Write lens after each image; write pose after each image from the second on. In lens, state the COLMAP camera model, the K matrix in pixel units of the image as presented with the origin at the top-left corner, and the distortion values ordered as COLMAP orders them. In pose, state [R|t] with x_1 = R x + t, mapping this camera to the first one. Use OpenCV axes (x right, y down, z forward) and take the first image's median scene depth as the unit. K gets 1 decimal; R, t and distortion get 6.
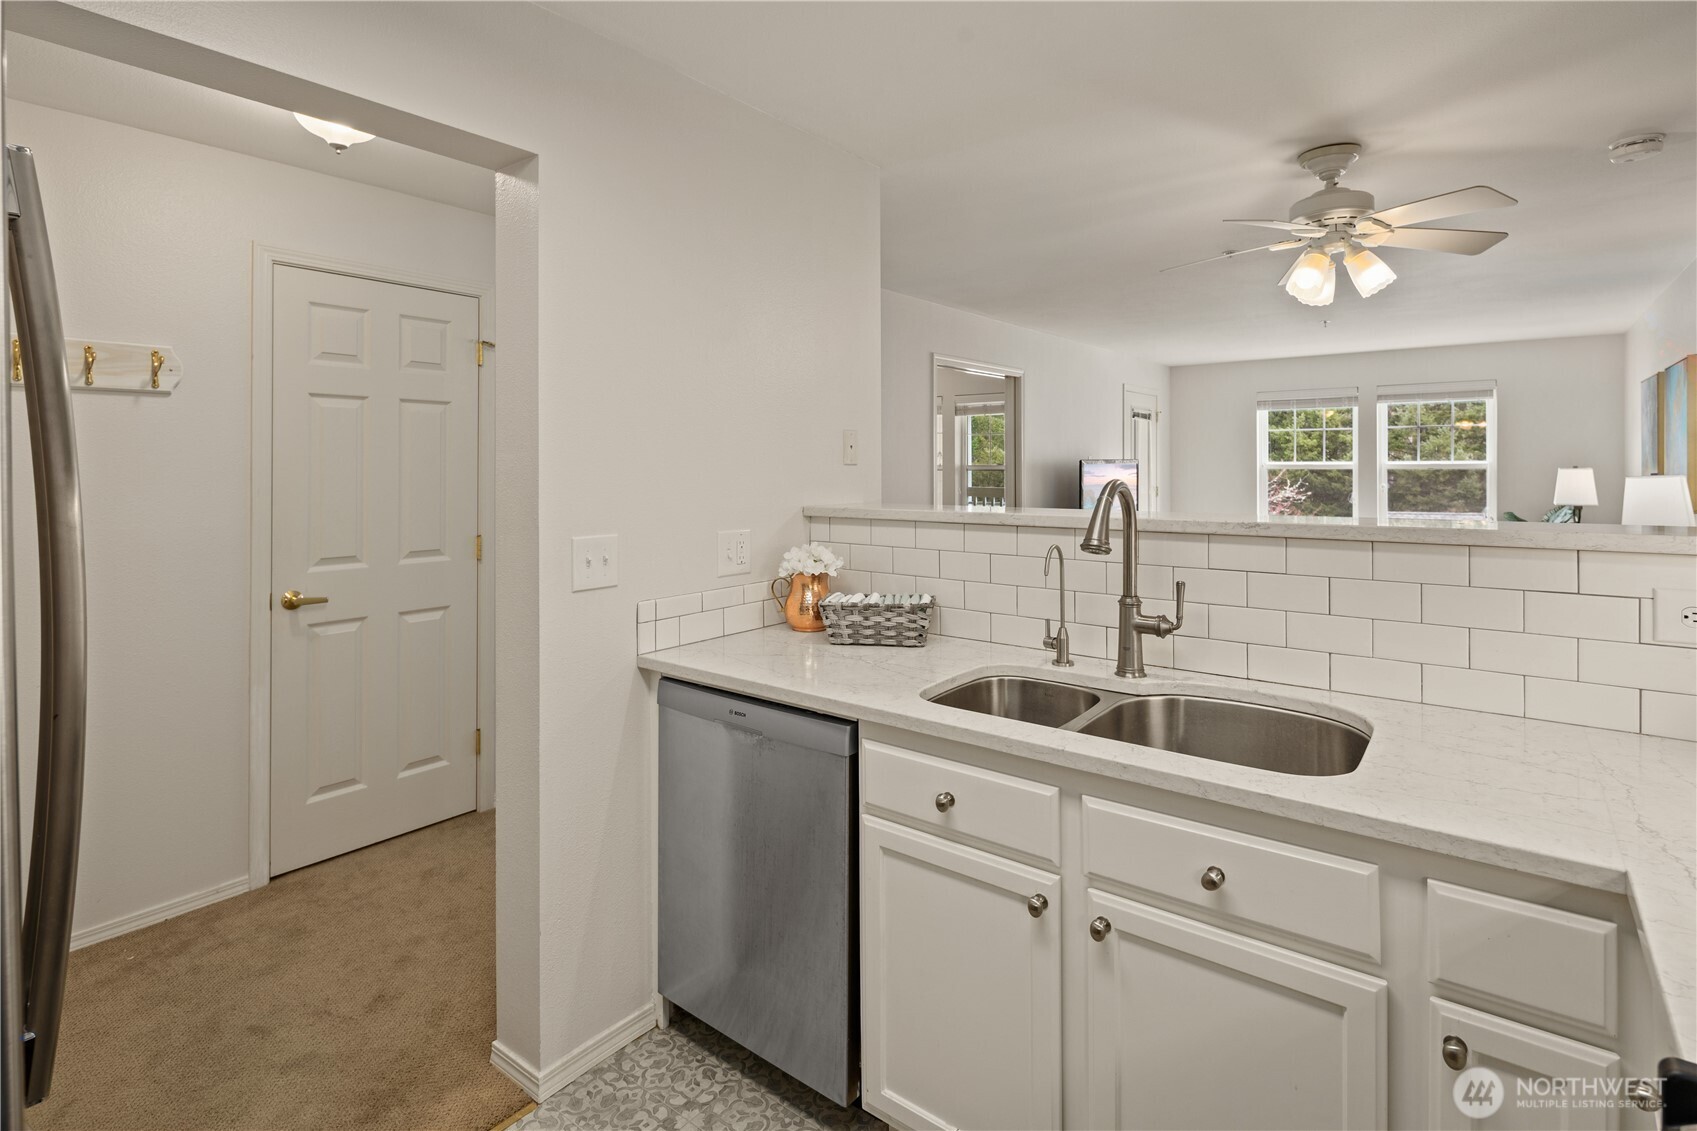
lens RADIAL K [[837.2, 0, 844.1], [0, 837.2, 463.3], [0, 0, 1]] dist [0.005309, -0.005312]
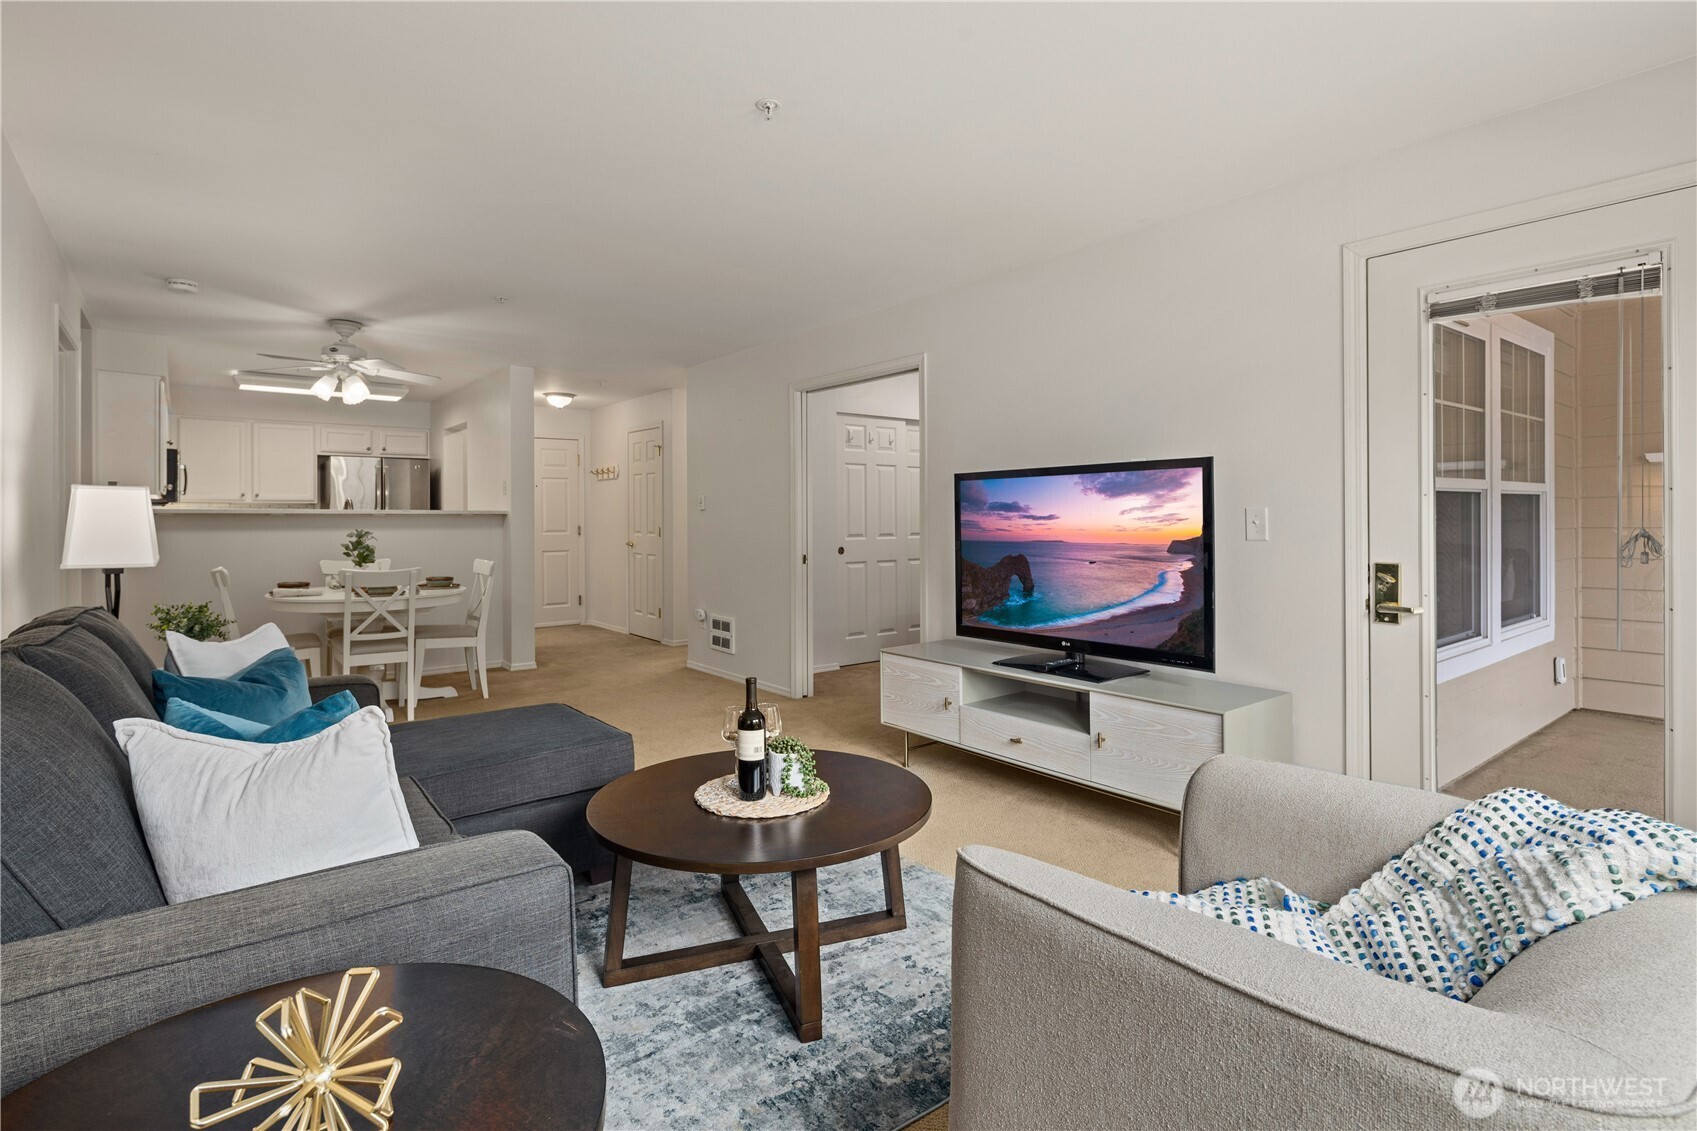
lens RADIAL K [[837.2, 0, 854.4], [0, 837.2, 526.1], [0, 0, 1]] dist [0.005309, -0.005312]
pose [[-0.227917, 0.013279, -0.973590, 1.109207], [0.001292, 0.999910, 0.013335, 0.032030], [0.973680, 0.001781, -0.227913, 1.309946]]
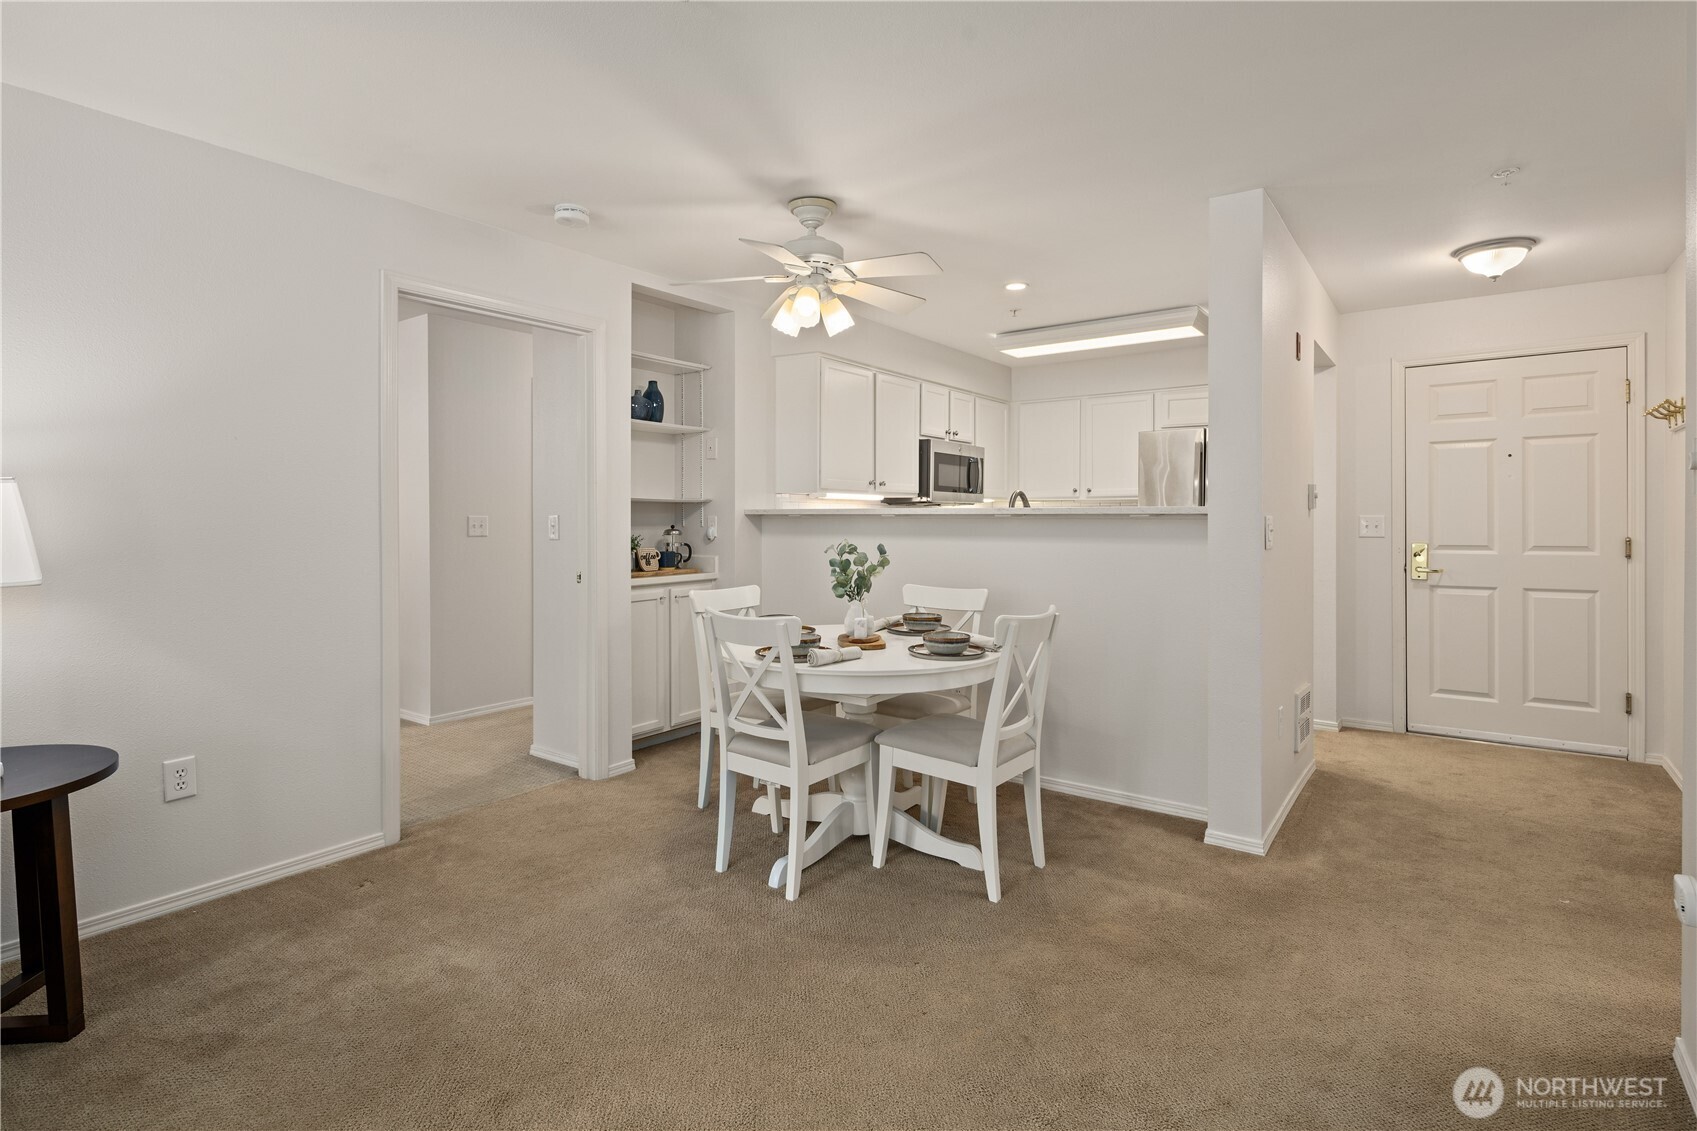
lens RADIAL K [[837.2, 0, 840.8], [0, 837.2, 526.4], [0, 0, 1]] dist [0.005309, -0.005312]
pose [[-0.999584, 0.005061, -0.028378, 0.298482], [0.004756, 0.999930, 0.010802, 0.031457], [0.028431, 0.010663, -0.999539, 1.115991]]
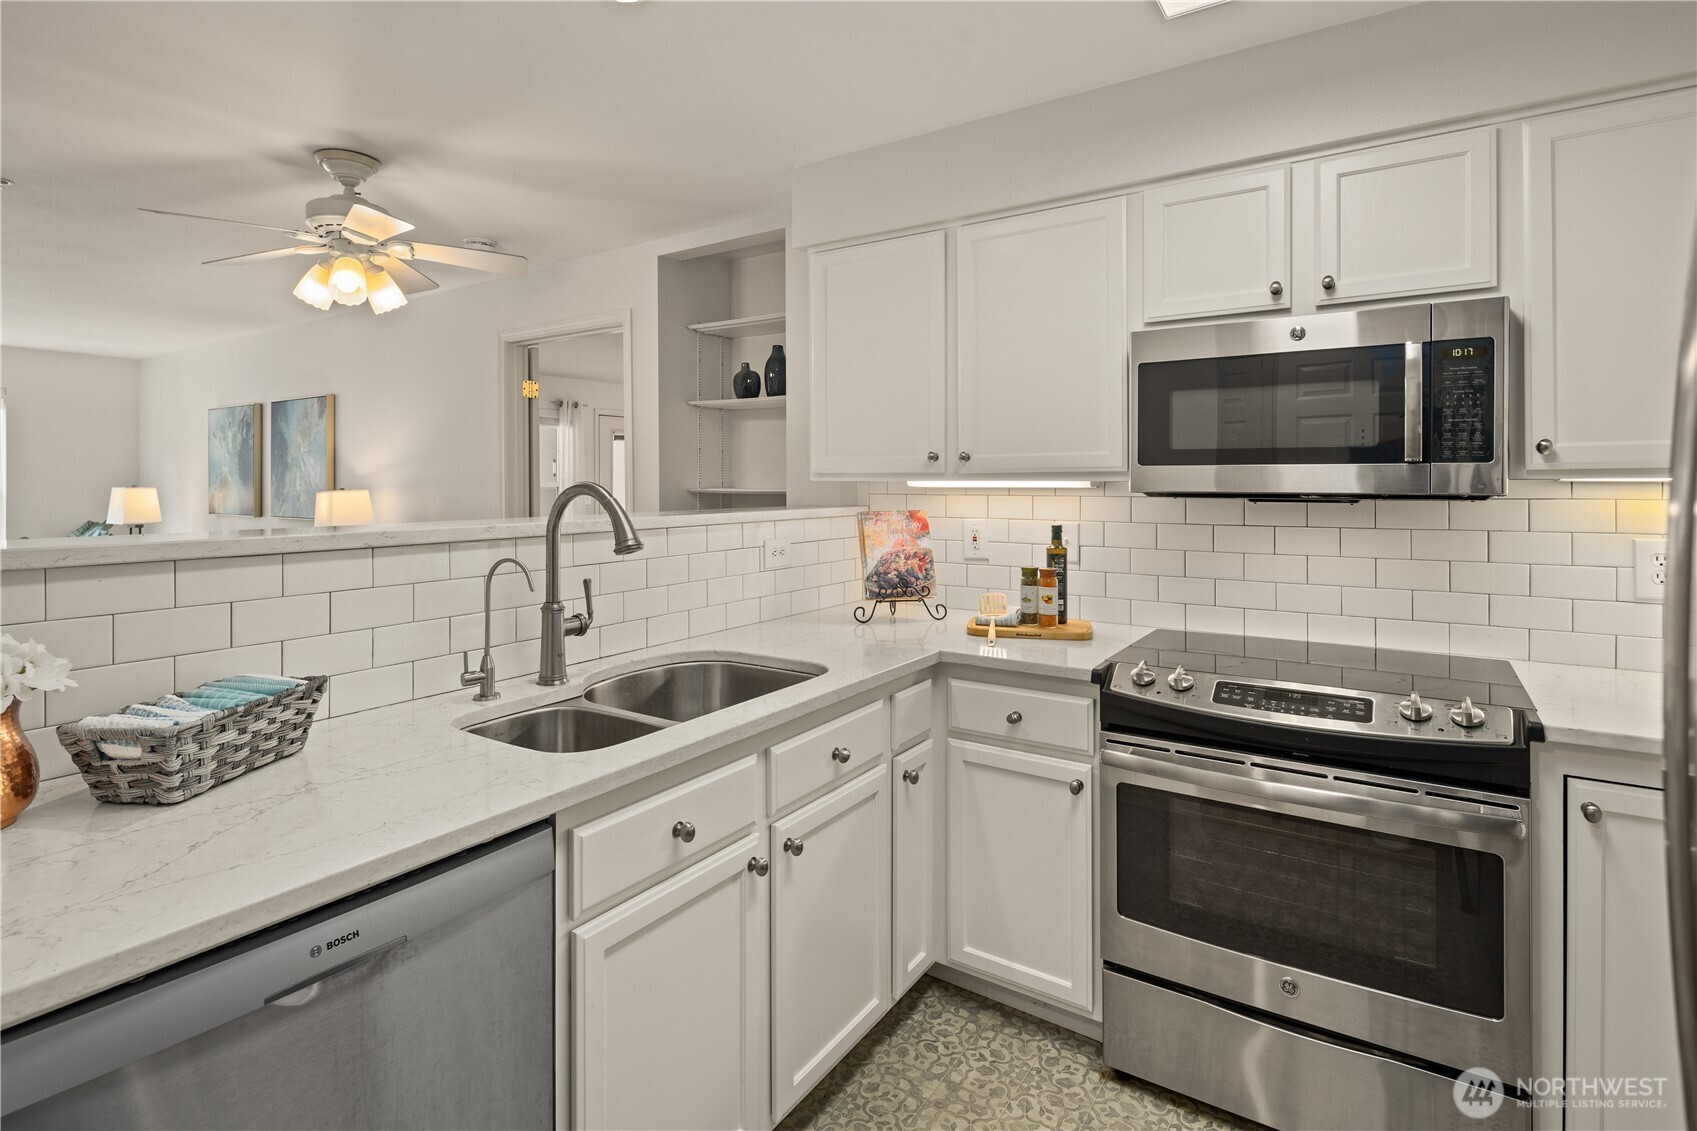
lens RADIAL K [[837.2, 0, 849.7], [0, 837.2, 479.9], [0, 0, 1]] dist [0.005309, -0.005312]
pose [[-0.075592, 0.007435, 0.997111, -0.229344], [0.003341, 0.999968, -0.007203, 0.008373], [-0.997133, 0.002787, -0.075615, 0.252534]]
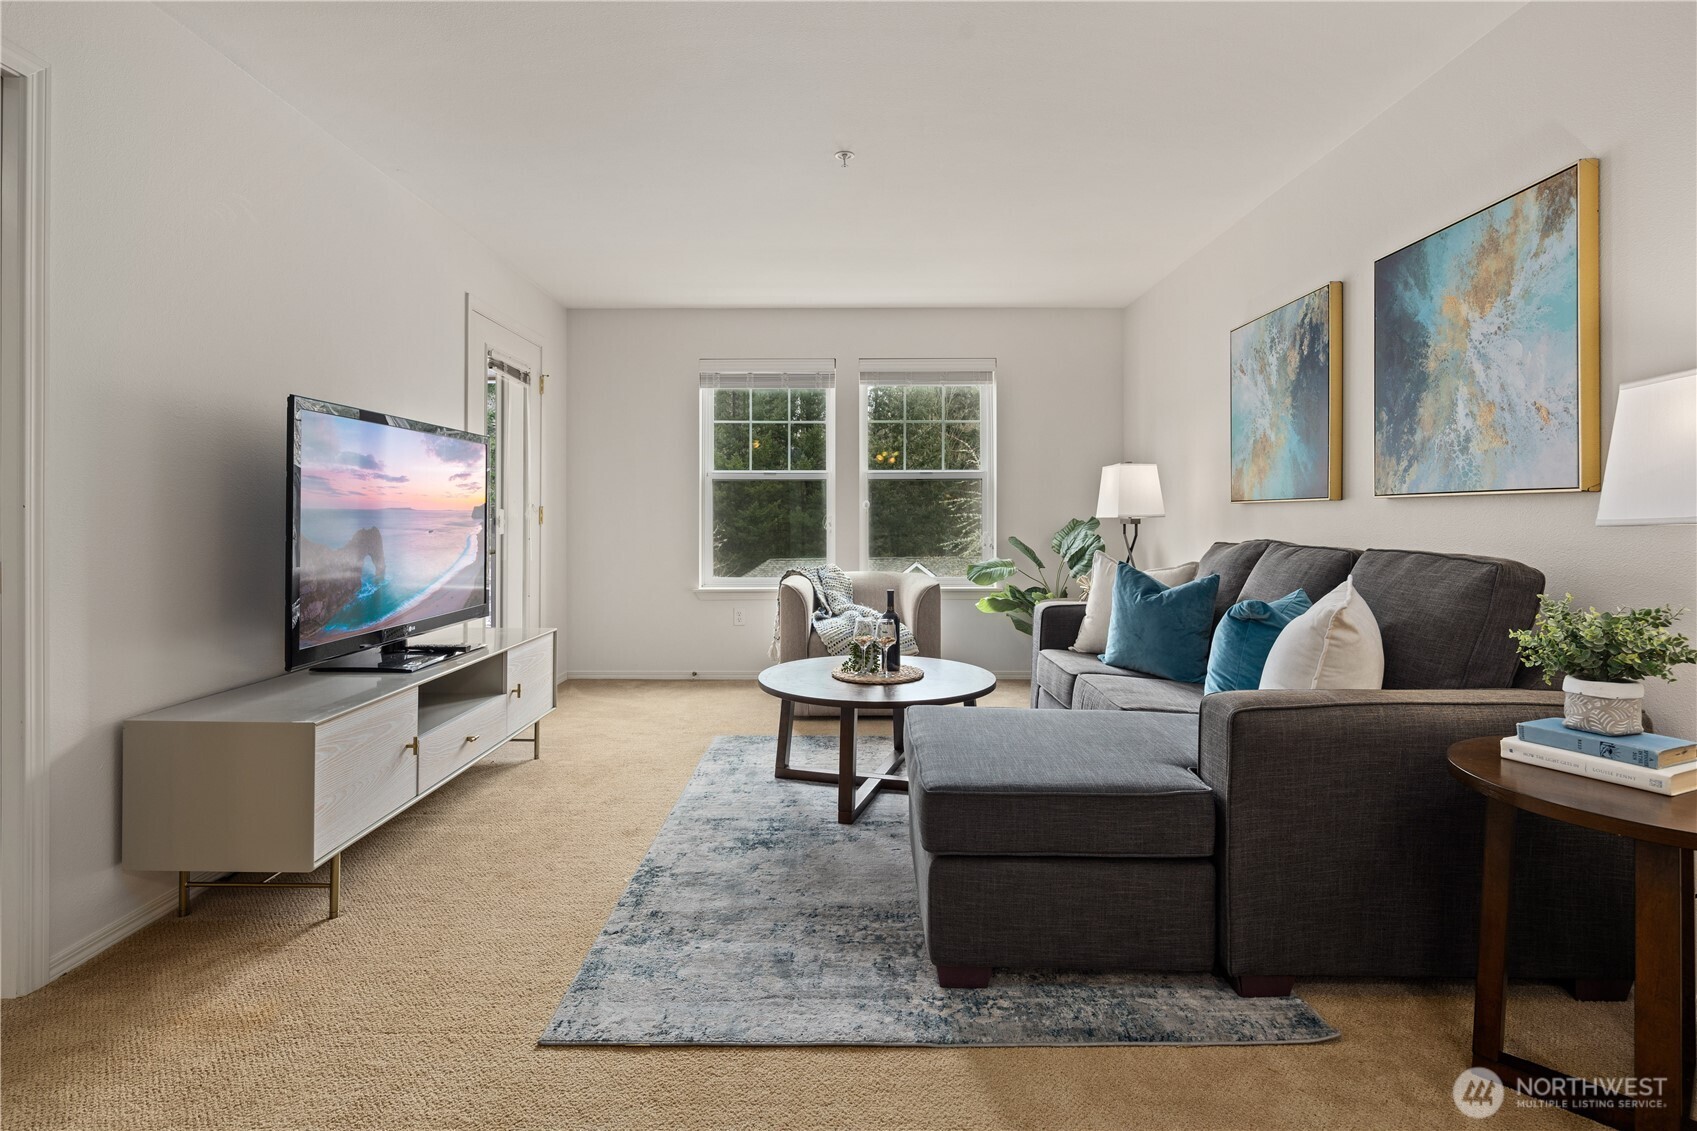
lens RADIAL K [[837.2, 0, 844.5], [0, 837.2, 514.0], [0, 0, 1]] dist [0.005309, -0.005312]
pose [[0.788032, 0.007756, 0.615586, 0.304712], [-0.002734, 0.999955, -0.009100, 0.061604], [-0.615629, 0.005488, 0.788017, 0.695021]]
